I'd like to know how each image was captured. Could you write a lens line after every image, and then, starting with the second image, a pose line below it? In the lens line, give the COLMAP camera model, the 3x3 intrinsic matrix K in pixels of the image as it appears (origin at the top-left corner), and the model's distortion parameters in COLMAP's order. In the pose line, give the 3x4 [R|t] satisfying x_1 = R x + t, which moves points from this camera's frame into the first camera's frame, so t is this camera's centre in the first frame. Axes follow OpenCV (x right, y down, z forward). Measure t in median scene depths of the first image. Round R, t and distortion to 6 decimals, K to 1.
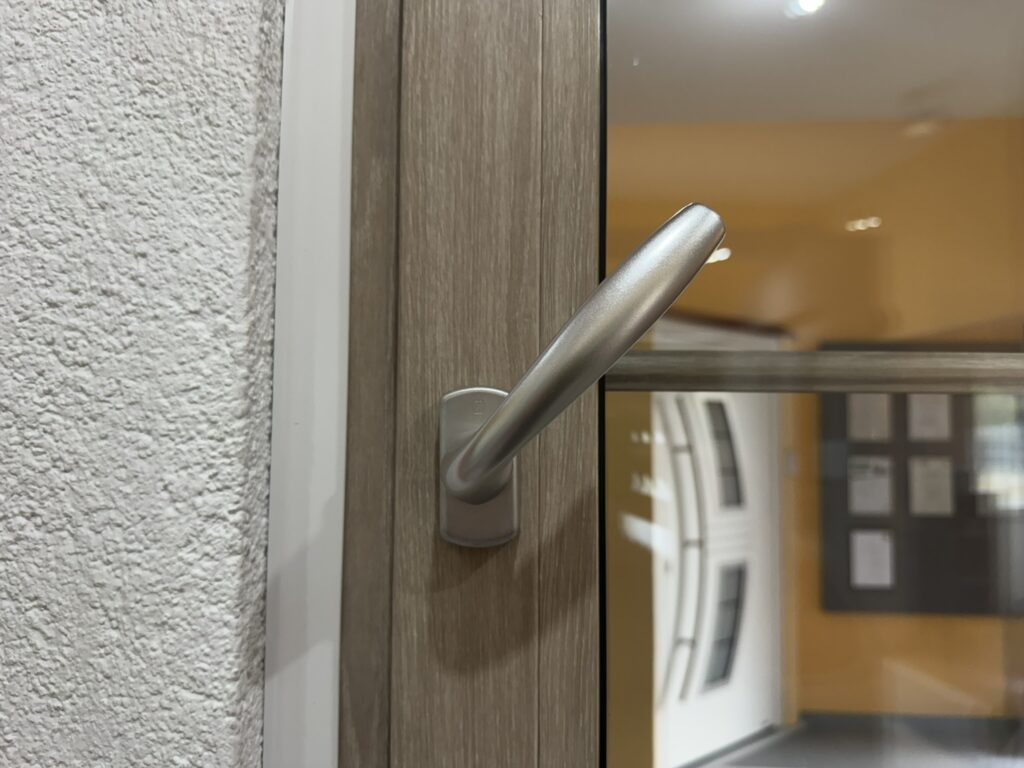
lens RADIAL K [[720.1, 0, 511.9], [0, 720.1, 388.6], [0, 0, 1]] dist [-0.023998, -0.002334]
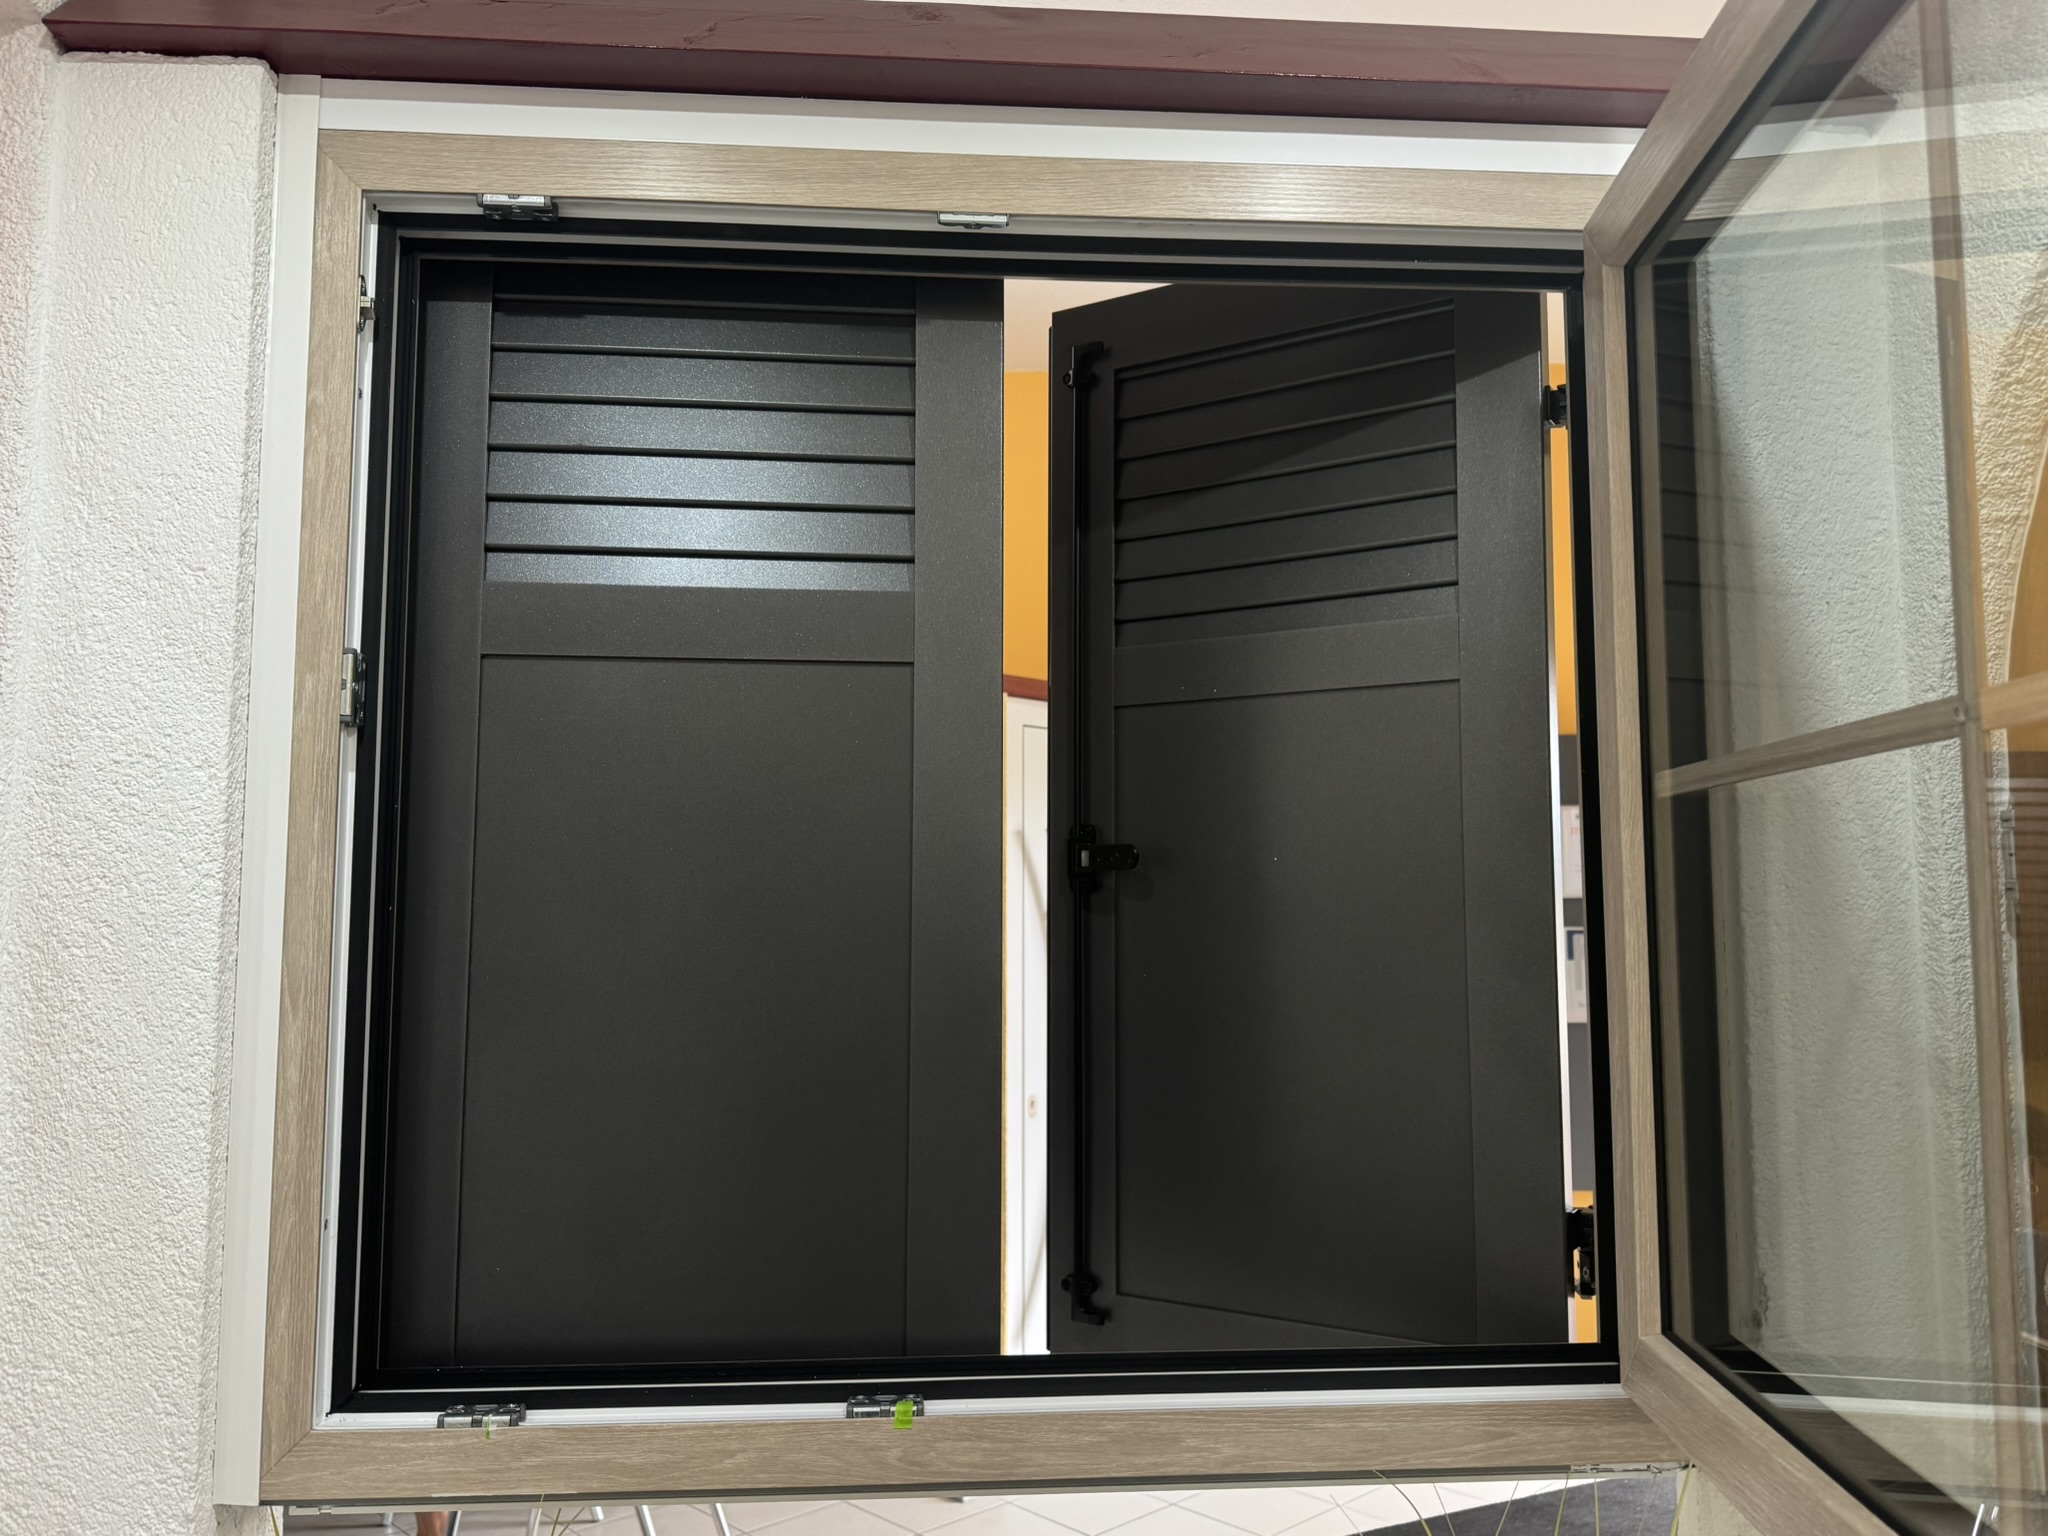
lens RADIAL K [[1522.8, 0, 1028.0], [0, 1522.8, 758.2], [0, 0, 1]] dist [0.009452, 0.001560]
pose [[0.997483, -0.002202, 0.070867, 1.423386], [0.004105, 0.999635, -0.026719, -0.013112], [-0.070782, 0.026943, 0.997128, -3.102441]]
